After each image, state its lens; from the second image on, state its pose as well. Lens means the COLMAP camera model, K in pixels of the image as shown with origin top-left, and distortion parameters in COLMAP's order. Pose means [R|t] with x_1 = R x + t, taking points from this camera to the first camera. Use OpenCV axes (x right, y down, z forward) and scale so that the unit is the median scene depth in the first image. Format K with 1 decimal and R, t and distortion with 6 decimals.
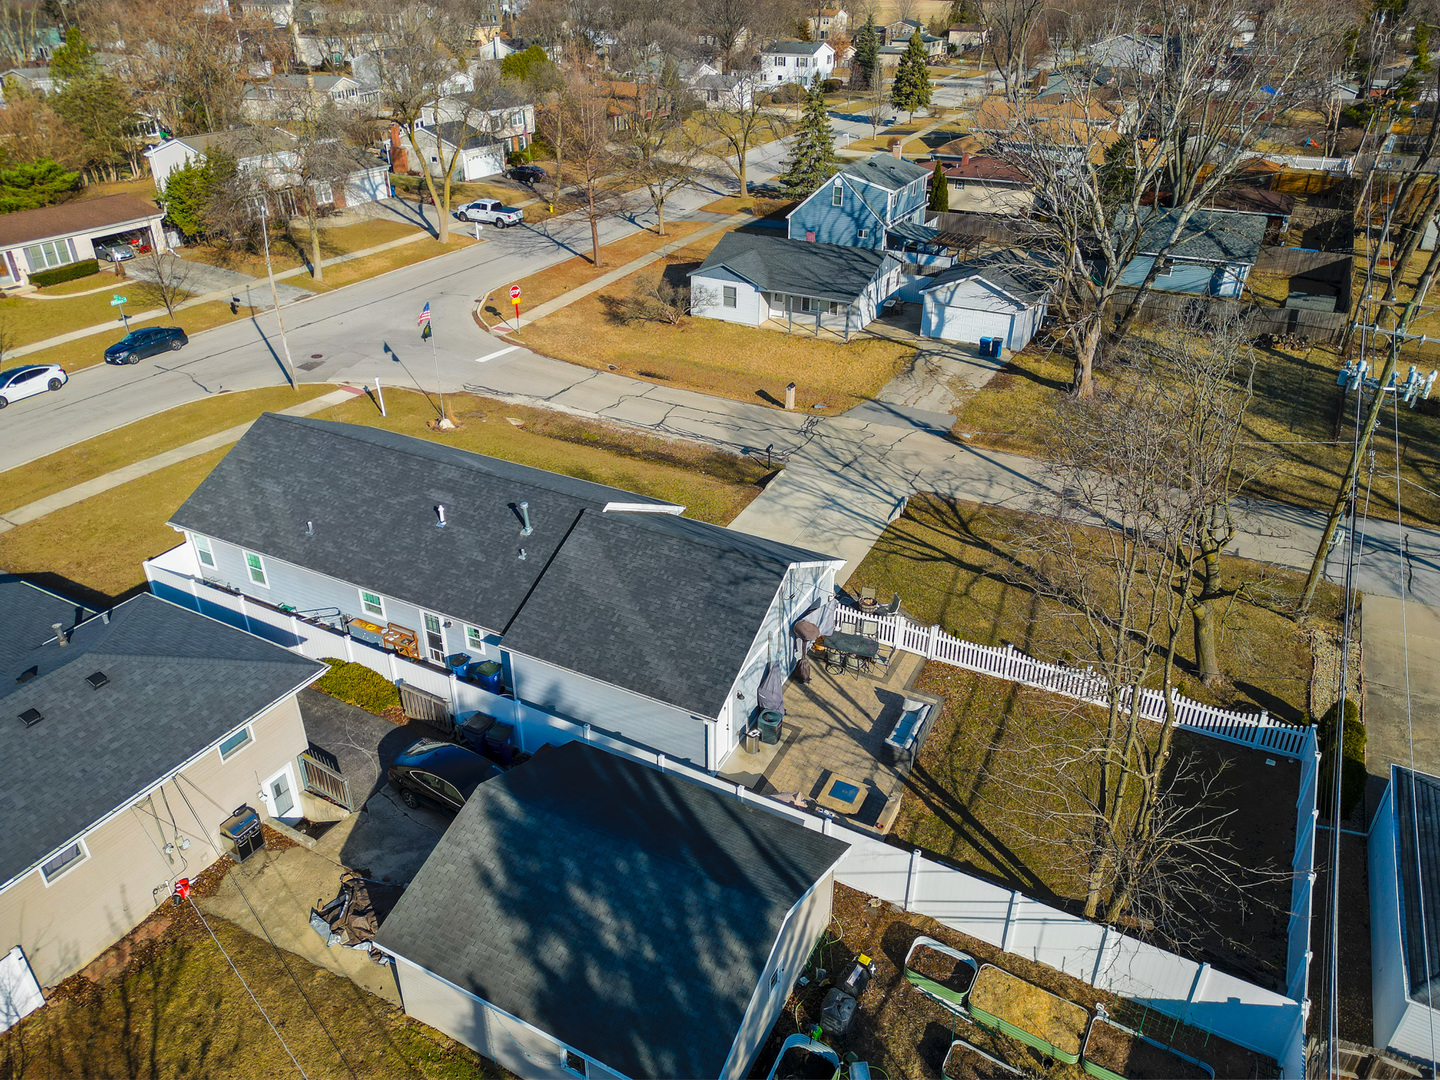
lens RADIAL K [[1006.7, 0, 720.0], [0, 1006.7, 540.0], [0, 0, 1]] dist [0.076992, -0.070289]
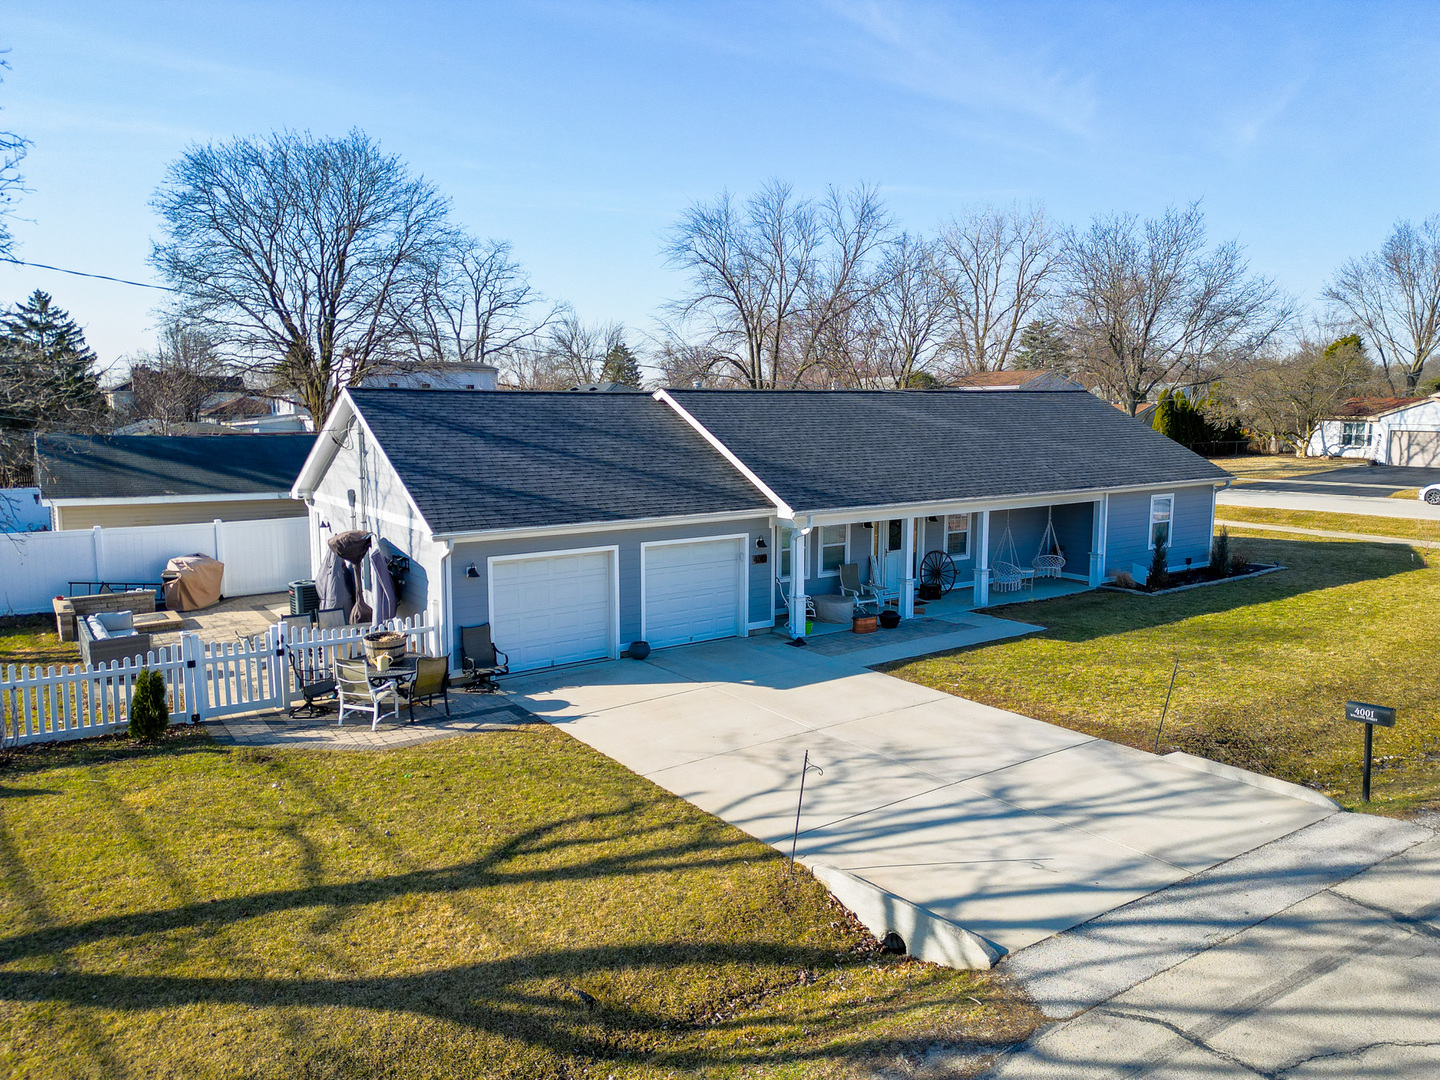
lens RADIAL K [[1006.7, 0, 720.0], [0, 1006.7, 540.0], [0, 0, 1]] dist [0.076992, -0.070289]
pose [[-0.452190, 0.115822, -0.884369, 0.375549], [-0.435354, 0.836731, 0.332186, -0.149102], [0.778454, 0.535225, -0.327938, 0.979901]]
